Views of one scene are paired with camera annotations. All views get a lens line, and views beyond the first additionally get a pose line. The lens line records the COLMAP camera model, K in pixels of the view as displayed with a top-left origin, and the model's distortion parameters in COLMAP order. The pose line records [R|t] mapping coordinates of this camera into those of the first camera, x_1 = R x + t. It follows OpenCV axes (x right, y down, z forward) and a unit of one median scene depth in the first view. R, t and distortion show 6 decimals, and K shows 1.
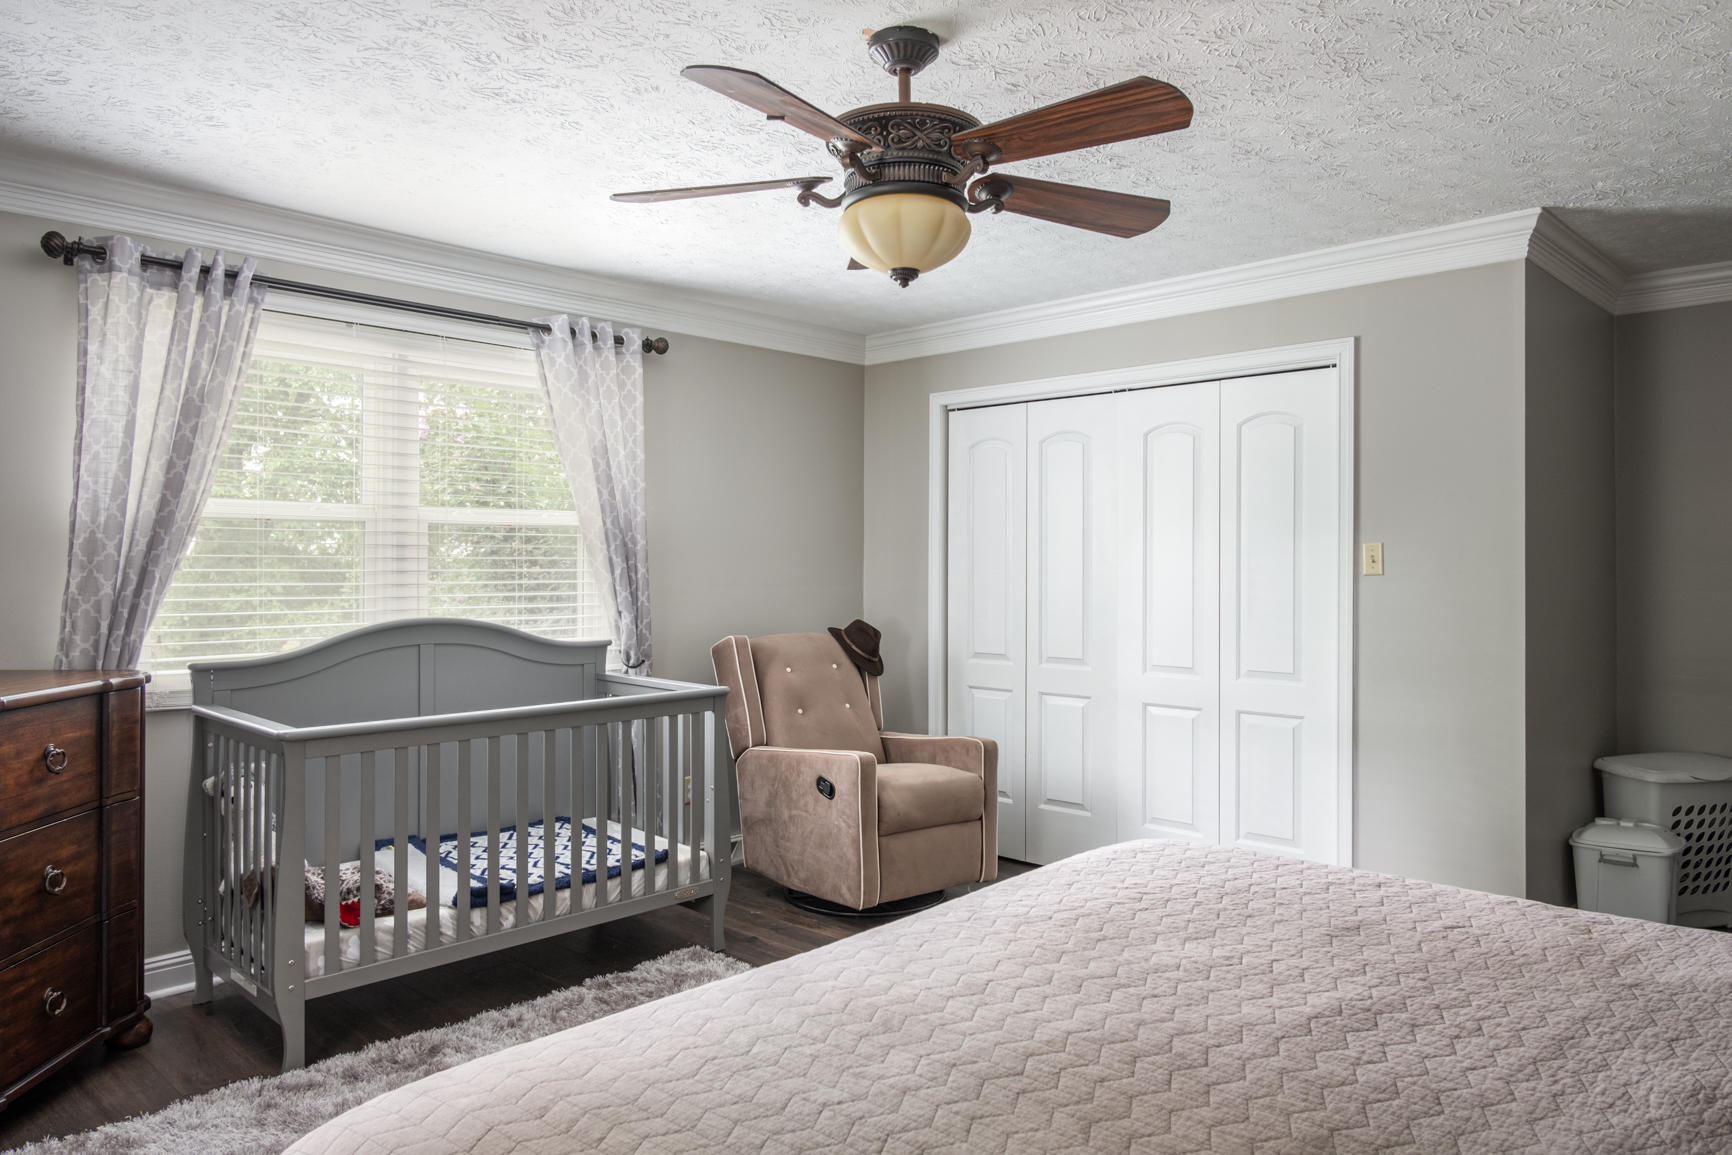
lens RADIAL K [[1174.7, 0, 871.7], [0, 1174.7, 562.6], [0, 0, 1]] dist [0.005801, -0.005017]
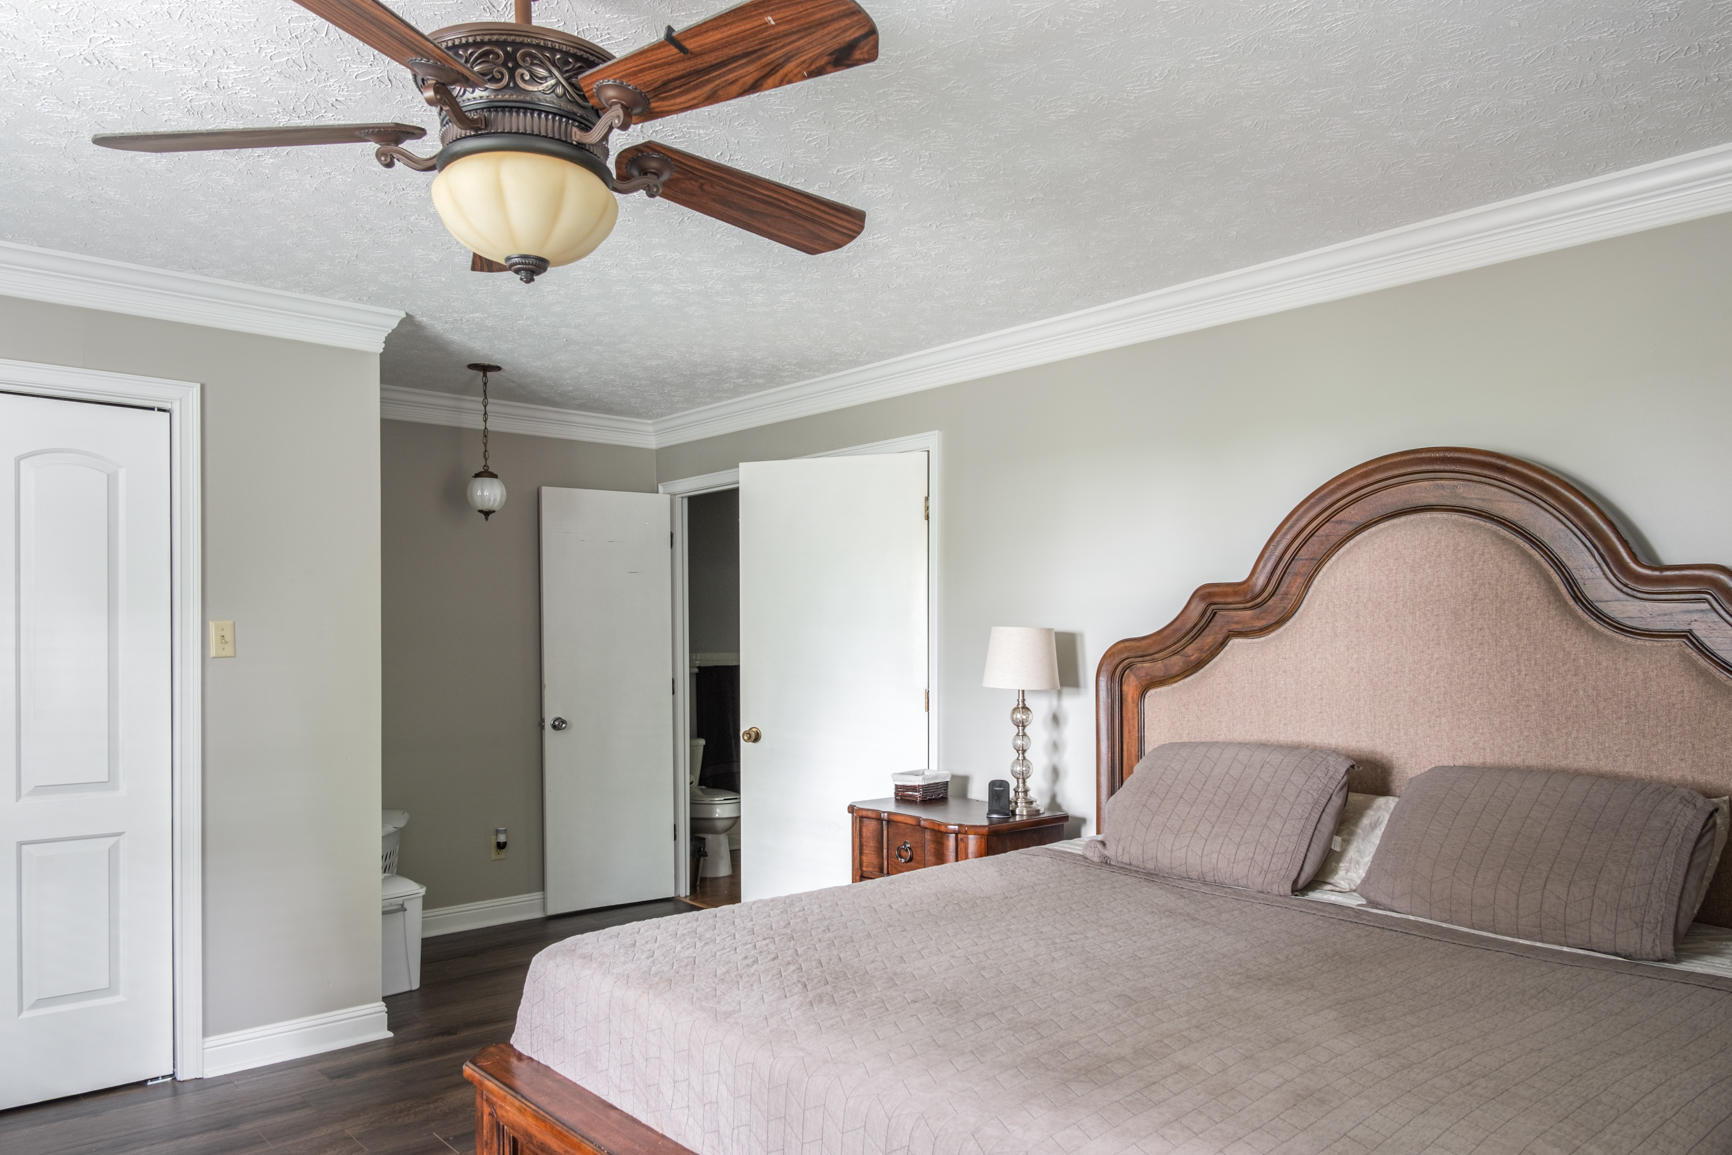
lens RADIAL K [[1195.1, 0, 867.9], [0, 1195.1, 639.5], [0, 0, 1]] dist [0.010963, 0.002674]
pose [[0.077238, 0.001017, 0.997012, -0.481313], [-0.000733, 0.999999, -0.000964, -0.002326], [-0.997012, -0.000656, 0.077239, 0.481469]]
